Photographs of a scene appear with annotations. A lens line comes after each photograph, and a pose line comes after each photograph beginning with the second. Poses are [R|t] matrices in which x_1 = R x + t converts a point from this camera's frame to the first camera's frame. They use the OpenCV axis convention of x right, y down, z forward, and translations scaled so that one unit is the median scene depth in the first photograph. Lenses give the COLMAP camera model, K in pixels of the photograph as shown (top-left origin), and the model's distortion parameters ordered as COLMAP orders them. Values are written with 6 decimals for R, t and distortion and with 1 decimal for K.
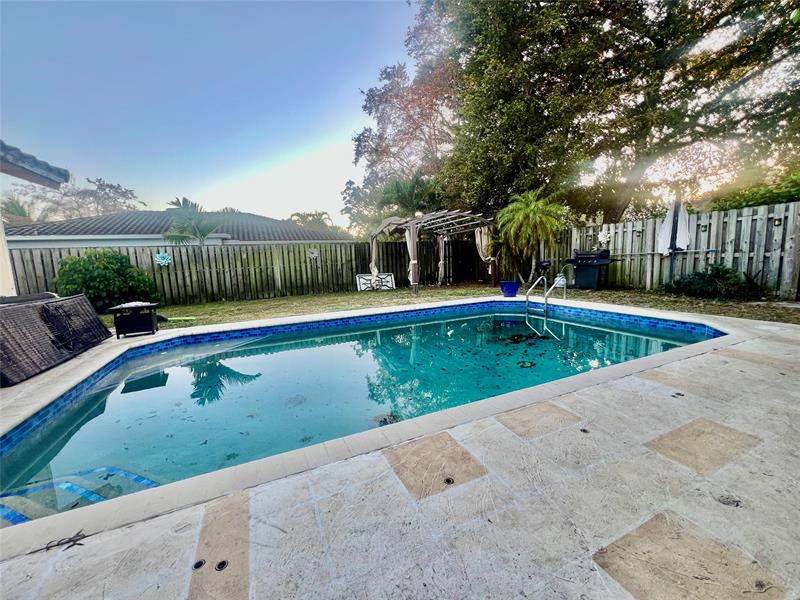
lens RADIAL K [[320.0, 0, 403.2], [0, 320.0, 302.5], [0, 0, 1]] dist [-0.002207, 0.000583]
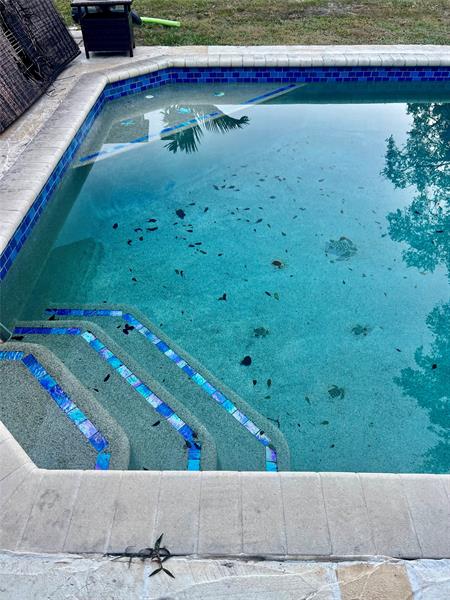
lens RADIAL K [[459.8, 0, 222.4], [0, 459.8, 301.2], [0, 0, 1]] dist [-0.002877, 0.004034]
pose [[0.901254, 0.314499, -0.298047, -0.184854], [-0.086679, 0.804826, 0.587147, -0.055546], [0.424533, -0.503335, 0.752613, 0.141697]]
